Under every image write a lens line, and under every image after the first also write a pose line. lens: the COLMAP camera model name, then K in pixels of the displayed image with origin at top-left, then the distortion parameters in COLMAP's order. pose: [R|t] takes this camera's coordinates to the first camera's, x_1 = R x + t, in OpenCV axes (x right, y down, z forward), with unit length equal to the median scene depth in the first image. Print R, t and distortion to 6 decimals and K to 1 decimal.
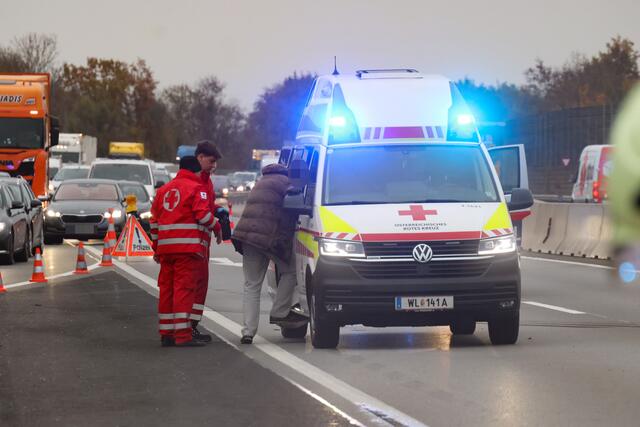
lens RADIAL K [[719.7, 0, 320.0], [0, 719.7, 213.5], [0, 0, 1]] dist [0.014137, 0.014765]
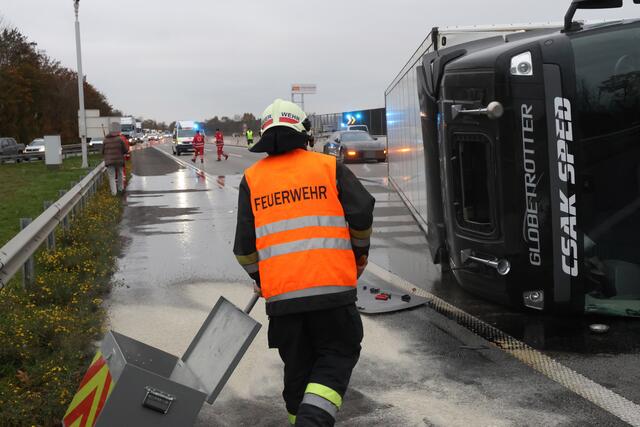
lens RADIAL K [[719.7, 0, 320.0], [0, 719.7, 213.5], [0, 0, 1]] dist [0.014137, 0.014765]
pose [[0.994712, -0.029910, 0.098254, 0.750397], [0.033336, 0.998885, -0.033419, 1.130608], [-0.097145, 0.036518, 0.994600, -6.947616]]
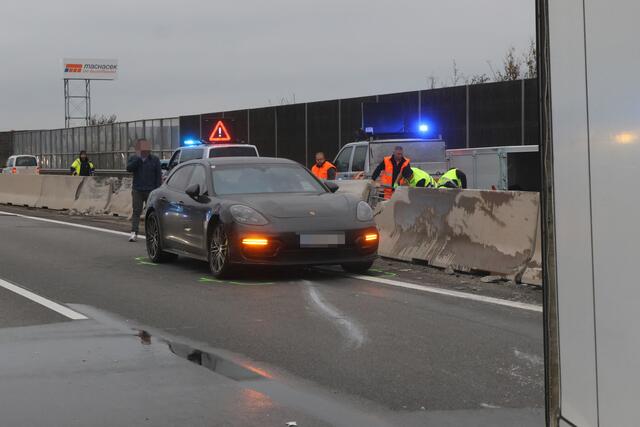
lens RADIAL K [[1458.1, 0, 320.0], [0, 1458.1, 213.5], [0, 0, 1]] dist [-0.000529, 0.015288]
pose [[0.972543, -0.015682, 0.232195, 0.949849], [0.041221, 0.993560, -0.105547, 0.813659], [-0.229044, 0.112221, 0.966926, -4.814391]]
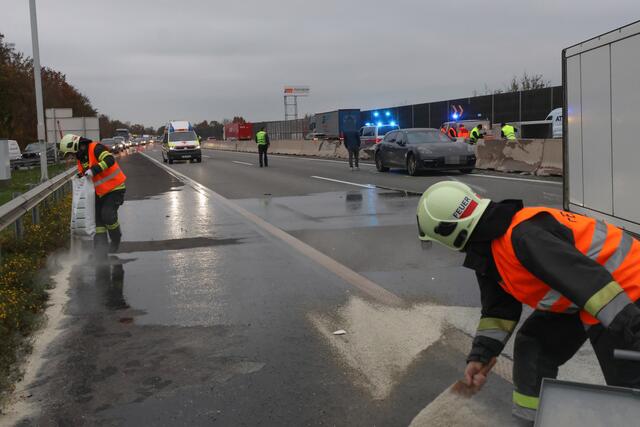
lens RADIAL K [[719.7, 0, 320.0], [0, 719.7, 213.5], [0, 0, 1]] dist [0.014137, 0.014765]
pose [[0.992779, -0.040365, 0.112959, 0.581073], [0.044904, 0.998271, -0.037925, 0.922801], [-0.111233, 0.042723, 0.992876, -5.441103]]
